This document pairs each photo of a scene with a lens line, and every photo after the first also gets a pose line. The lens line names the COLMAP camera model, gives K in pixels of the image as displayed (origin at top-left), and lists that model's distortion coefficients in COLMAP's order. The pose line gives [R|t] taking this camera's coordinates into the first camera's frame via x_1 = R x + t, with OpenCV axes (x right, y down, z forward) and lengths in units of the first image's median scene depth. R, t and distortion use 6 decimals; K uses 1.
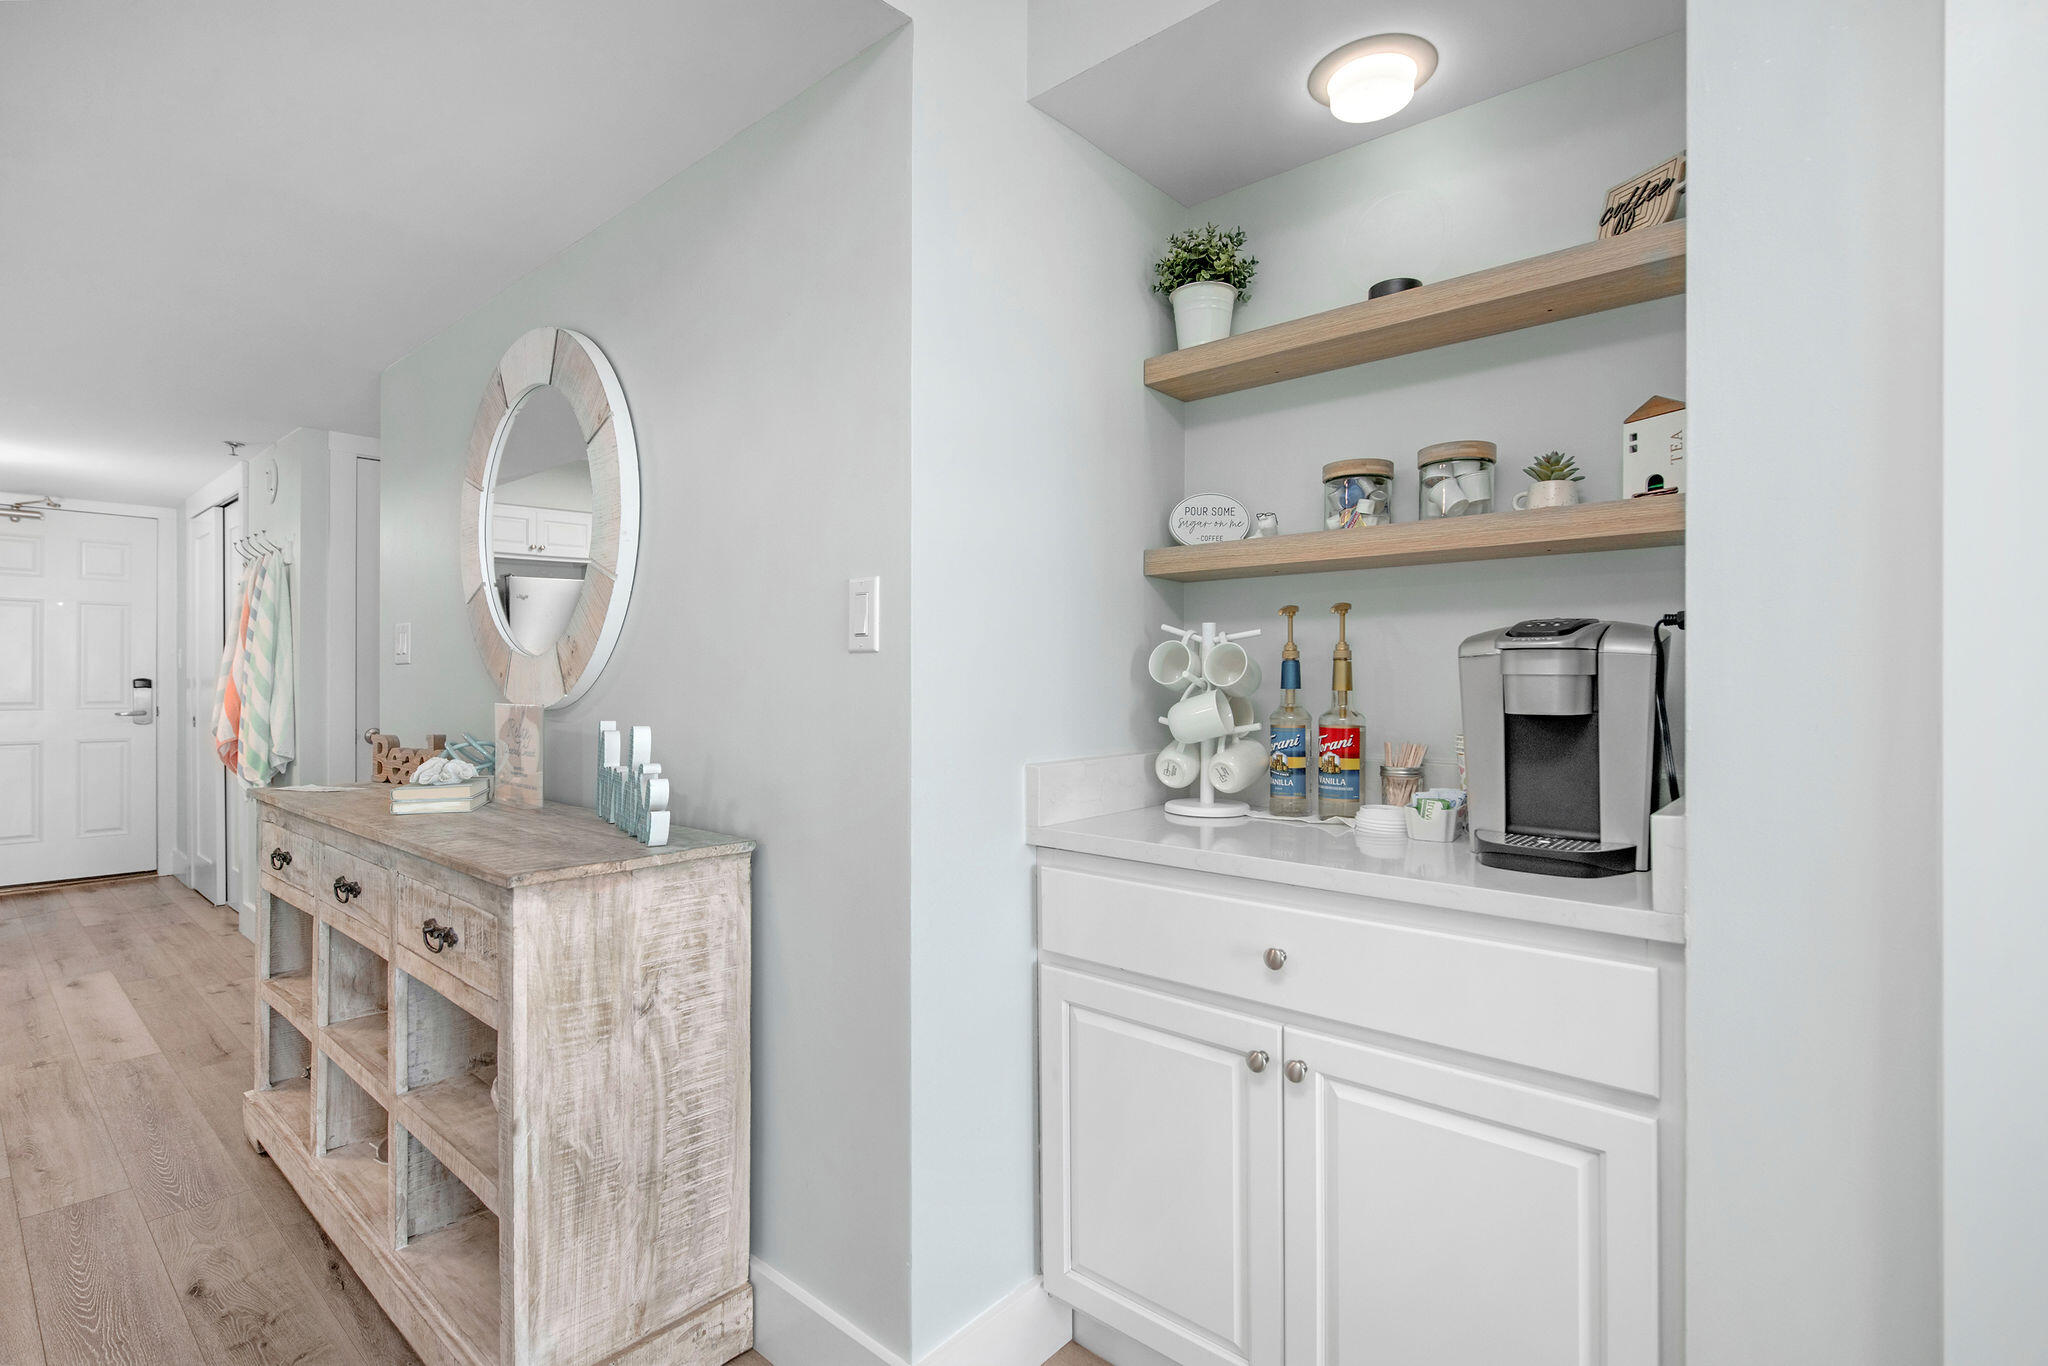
lens RADIAL K [[952.3, 0, 989.6], [0, 952.3, 672.6], [0, 0, 1]] dist [-0.007503, -0.003827]
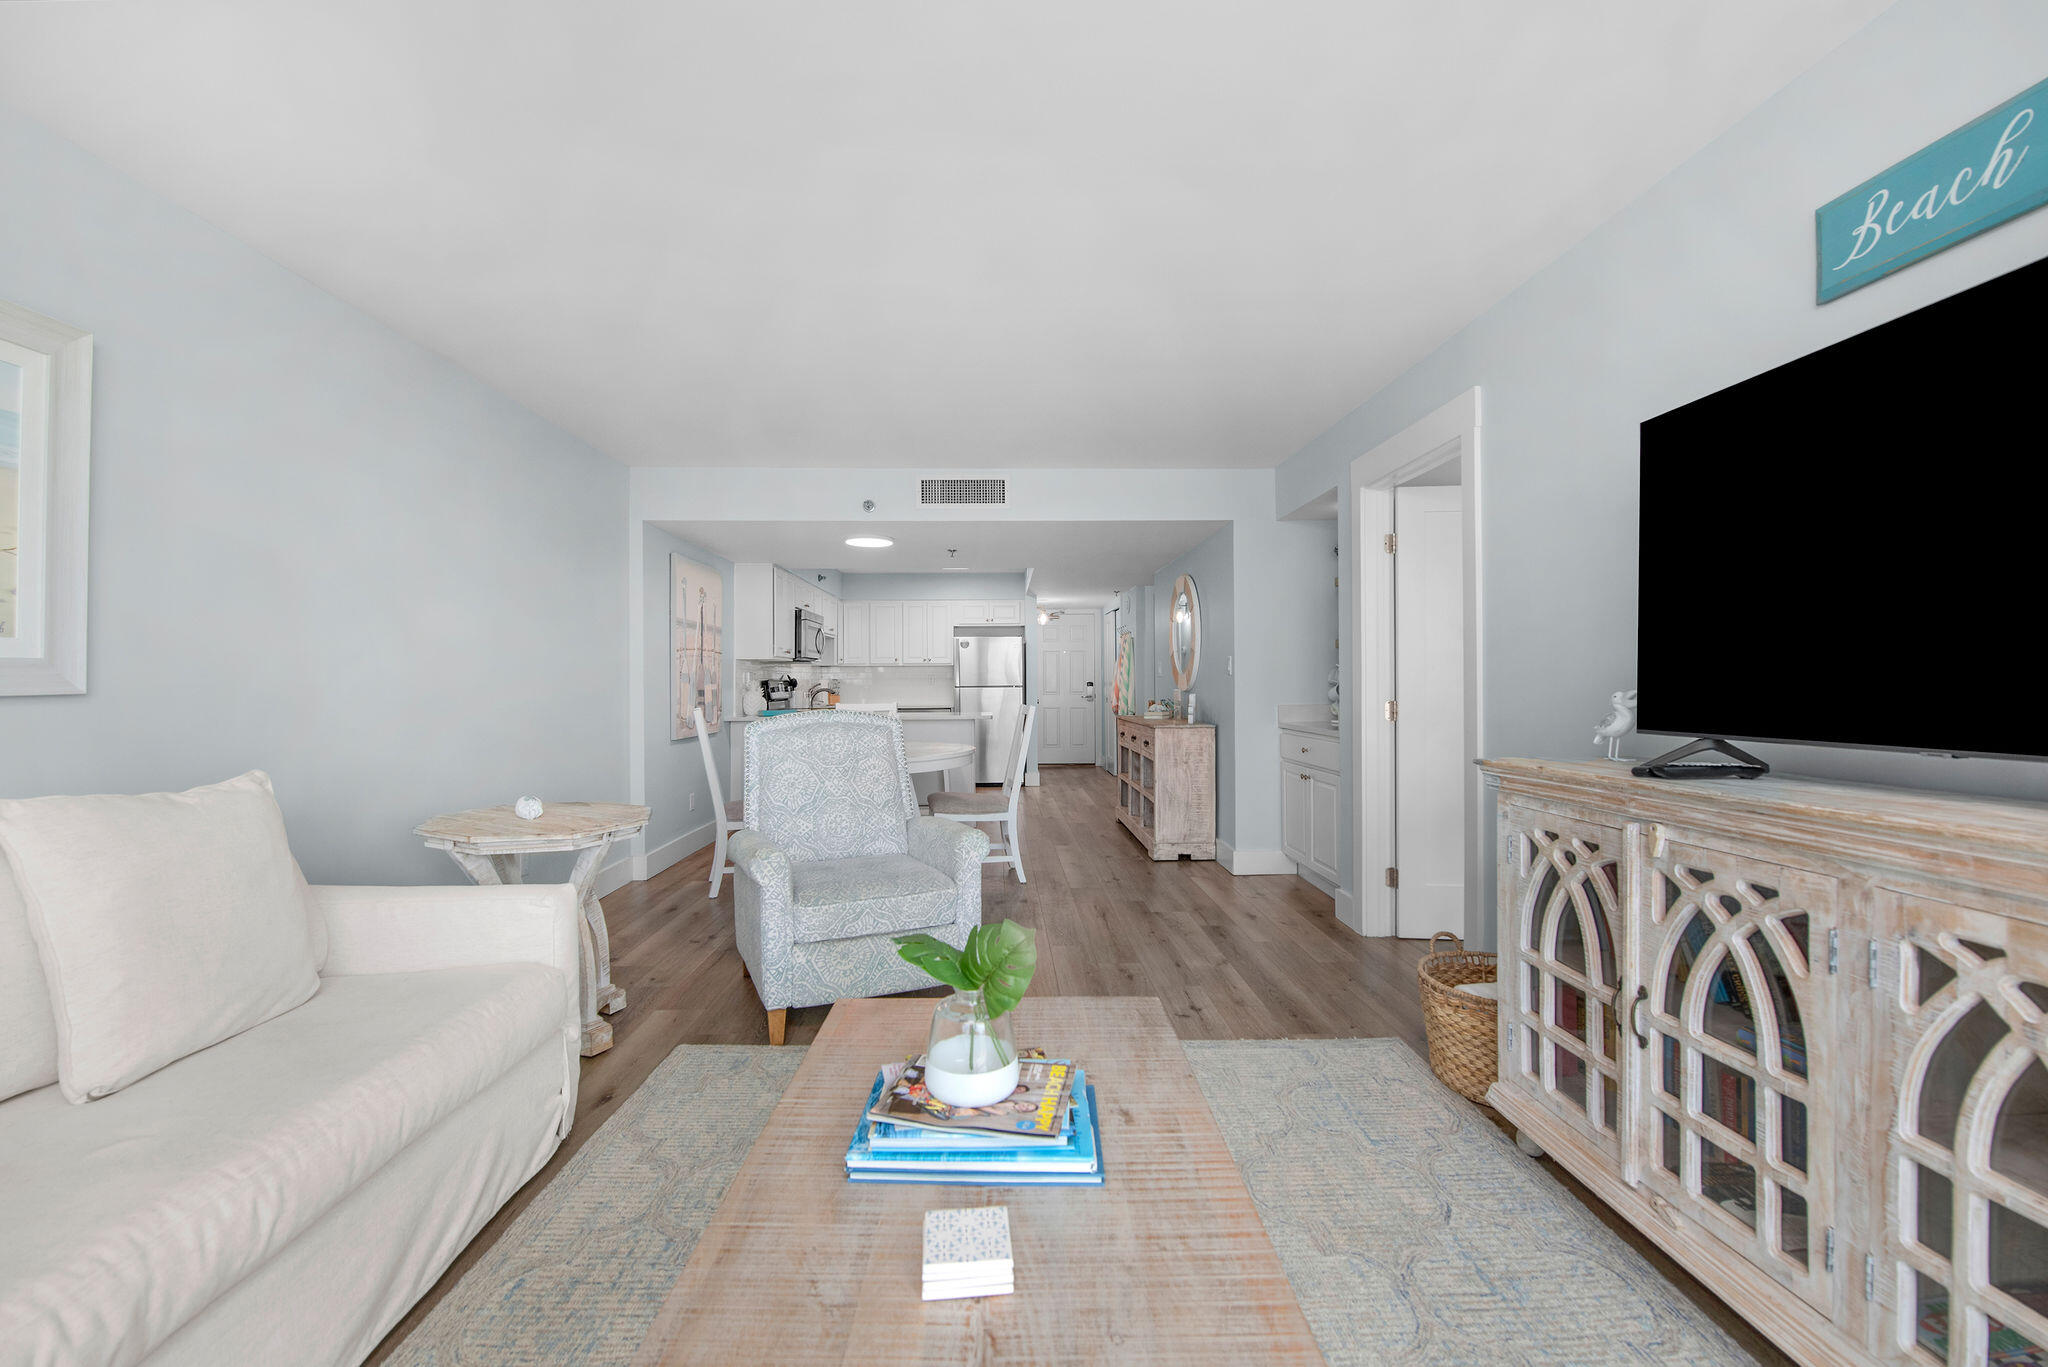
lens RADIAL K [[767.6, 0, 1025.8], [0, 767.6, 677.1], [0, 0, 1]] dist [-0.025166, 0.000302]
pose [[0.687462, -0.008126, -0.726175, 1.443862], [0.009614, 0.999952, -0.002088, -0.012401], [0.726157, -0.005546, 0.687507, -1.630150]]
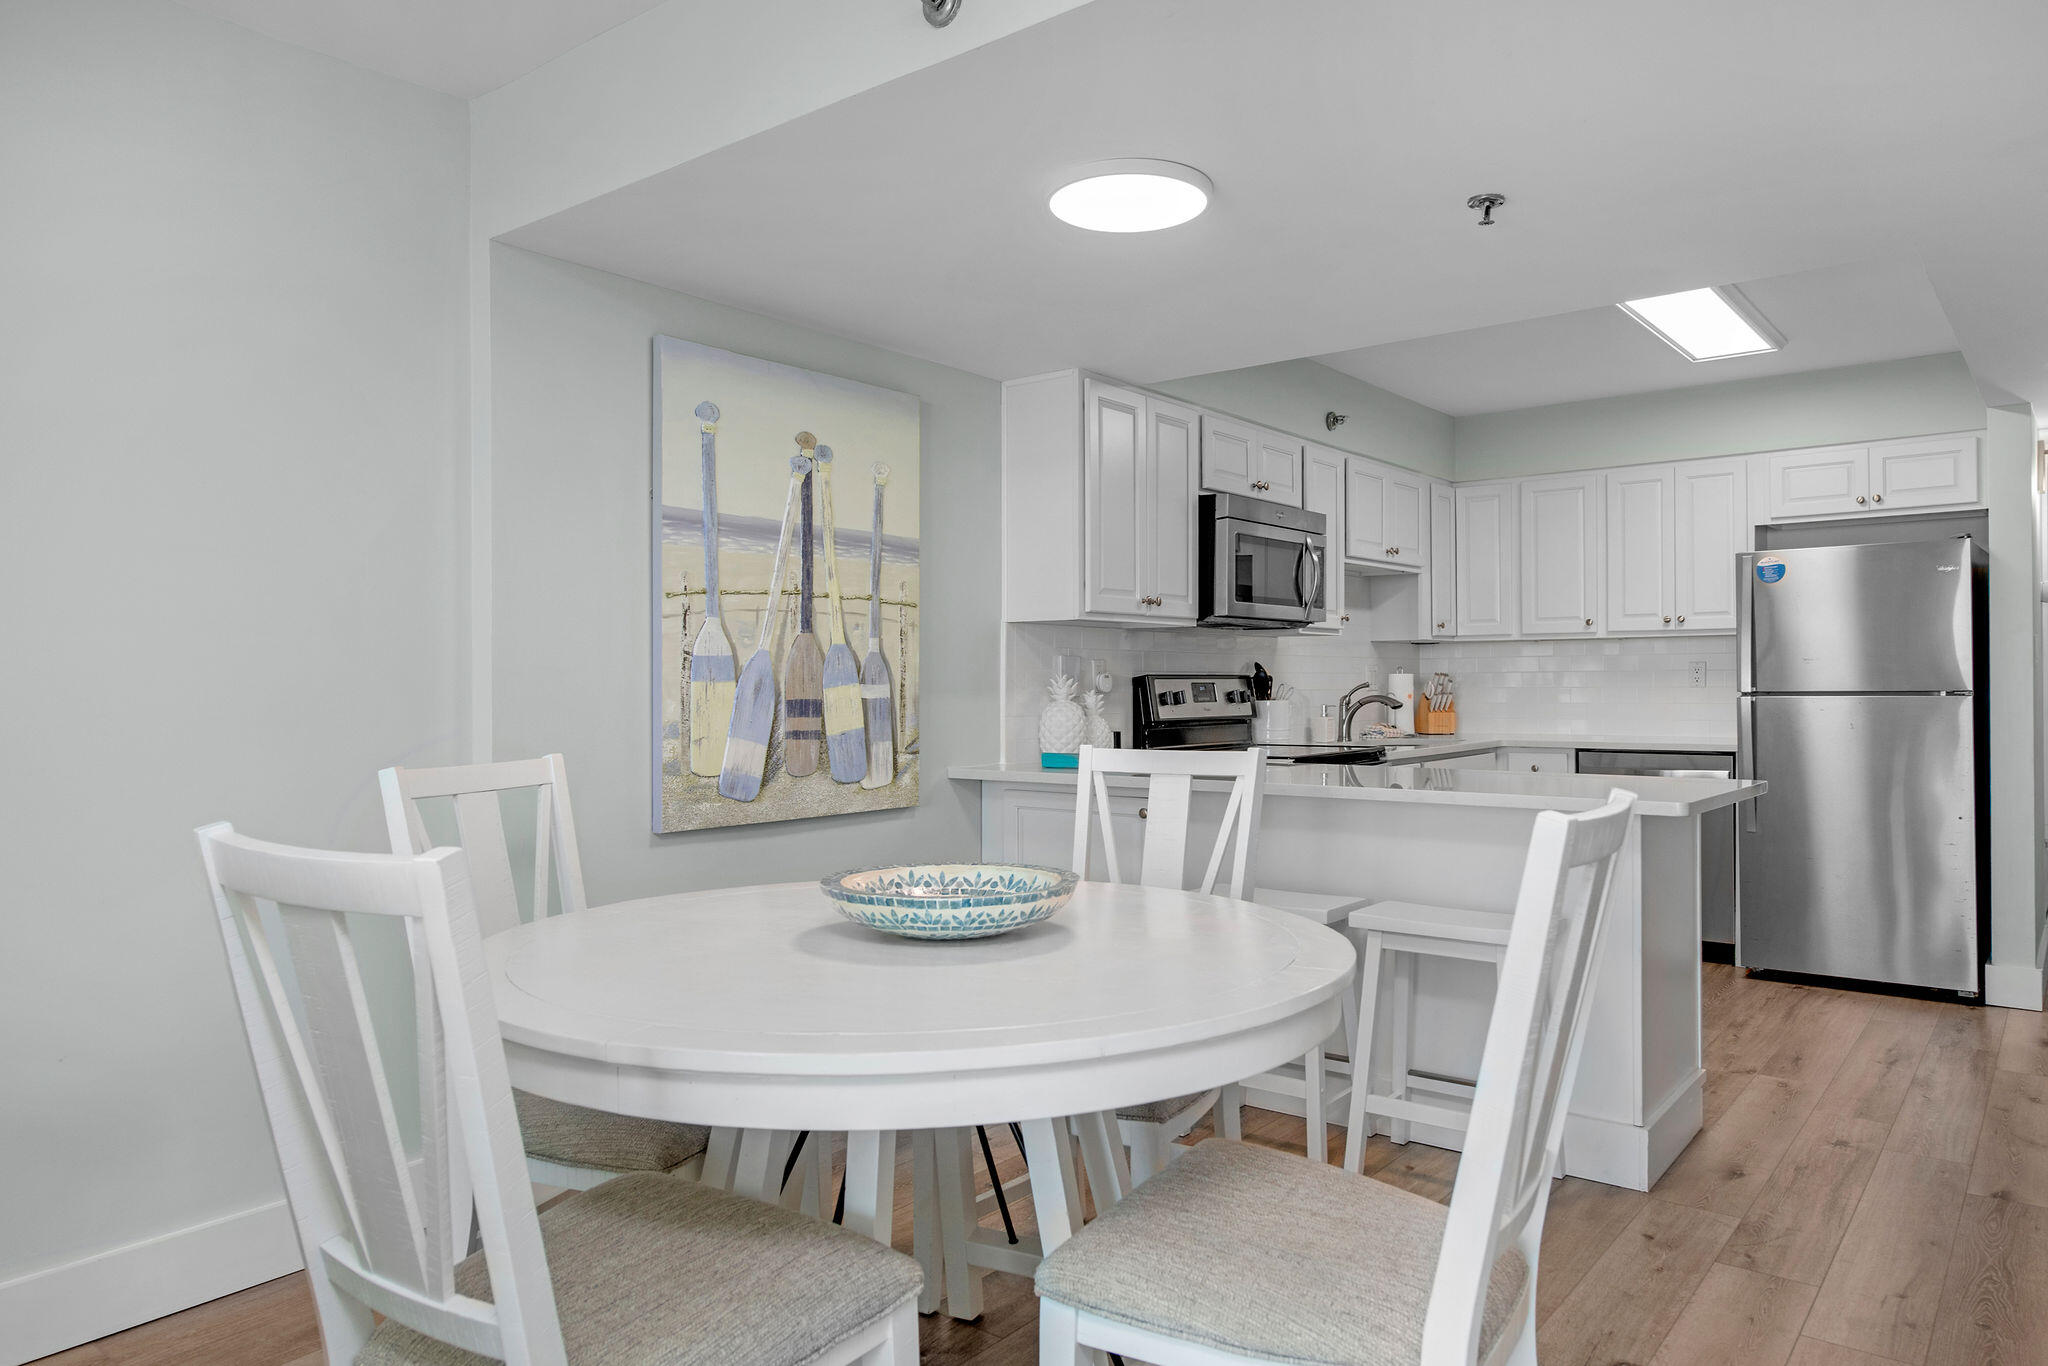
lens RADIAL K [[1288.3, 0, 1058.3], [0, 1288.3, 679.6], [0, 0, 1]] dist [0.003556, -0.008140]
pose [[0.051016, -0.004497, -0.998688, 0.283335], [0.009575, 0.999946, -0.004013, 0.002533], [0.998652, -0.009358, 0.051057, -0.111458]]
